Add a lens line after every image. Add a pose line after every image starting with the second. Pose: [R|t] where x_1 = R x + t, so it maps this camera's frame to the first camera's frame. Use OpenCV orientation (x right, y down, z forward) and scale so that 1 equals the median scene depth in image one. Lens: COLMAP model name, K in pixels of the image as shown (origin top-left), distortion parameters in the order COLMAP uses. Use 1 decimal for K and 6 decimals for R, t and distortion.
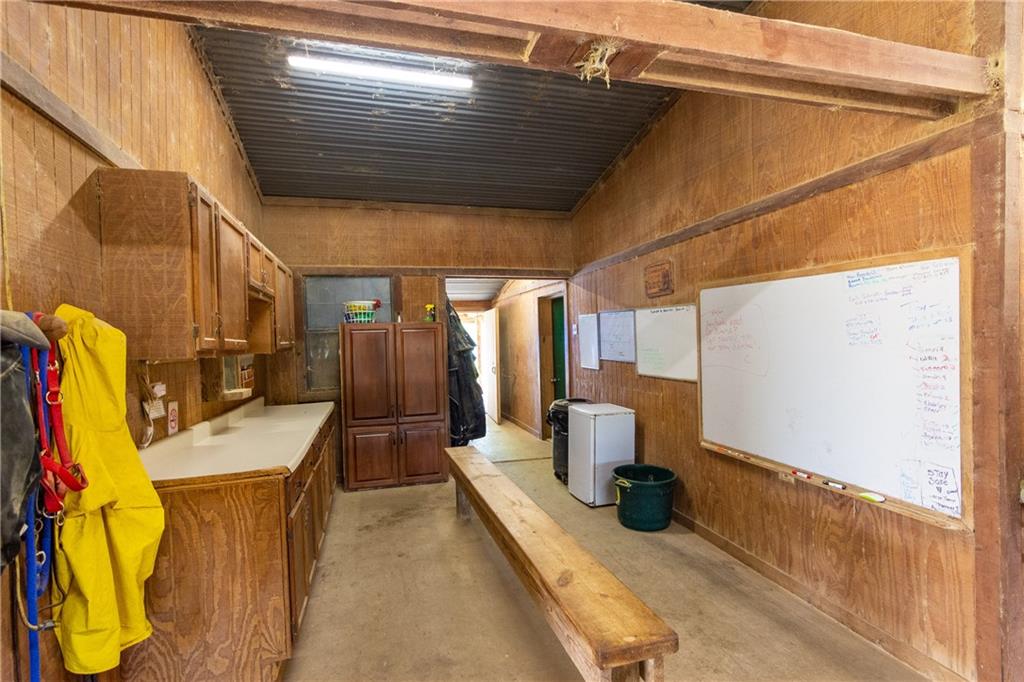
lens RADIAL K [[501.9, 0, 514.0], [0, 501.9, 346.4], [0, 0, 1]] dist [-0.001065, 0.000832]
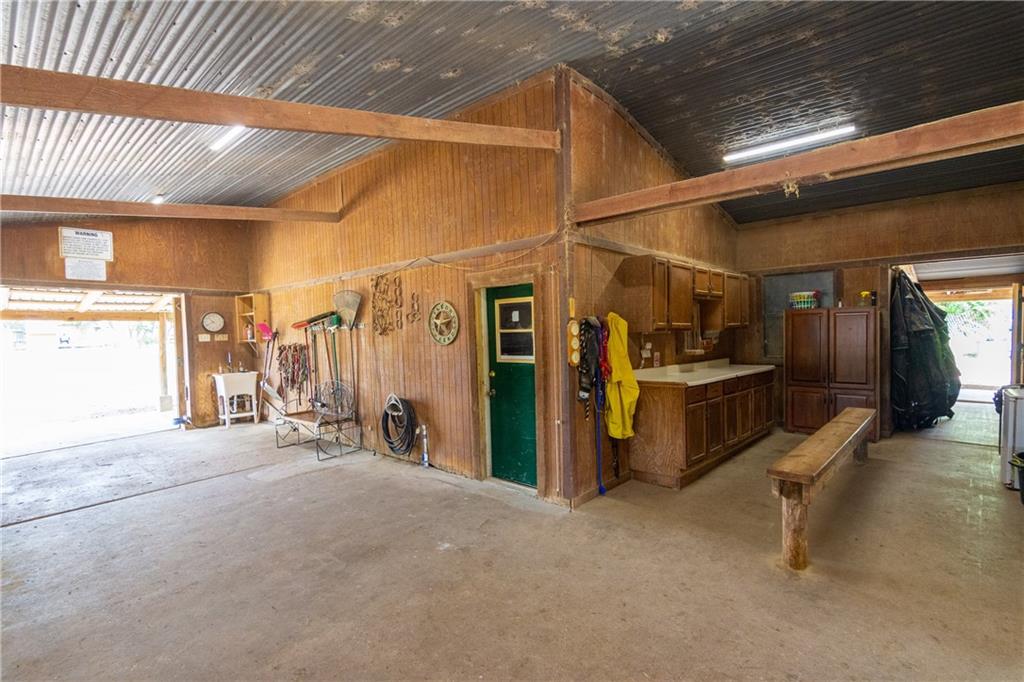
lens RADIAL K [[501.9, 0, 514.0], [0, 501.9, 346.4], [0, 0, 1]] dist [-0.001065, 0.000832]
pose [[0.503426, 0.044328, -0.862900, 0.798262], [-0.004668, 0.998808, 0.048586, -0.014507], [0.864025, -0.020431, 0.503033, -0.565584]]
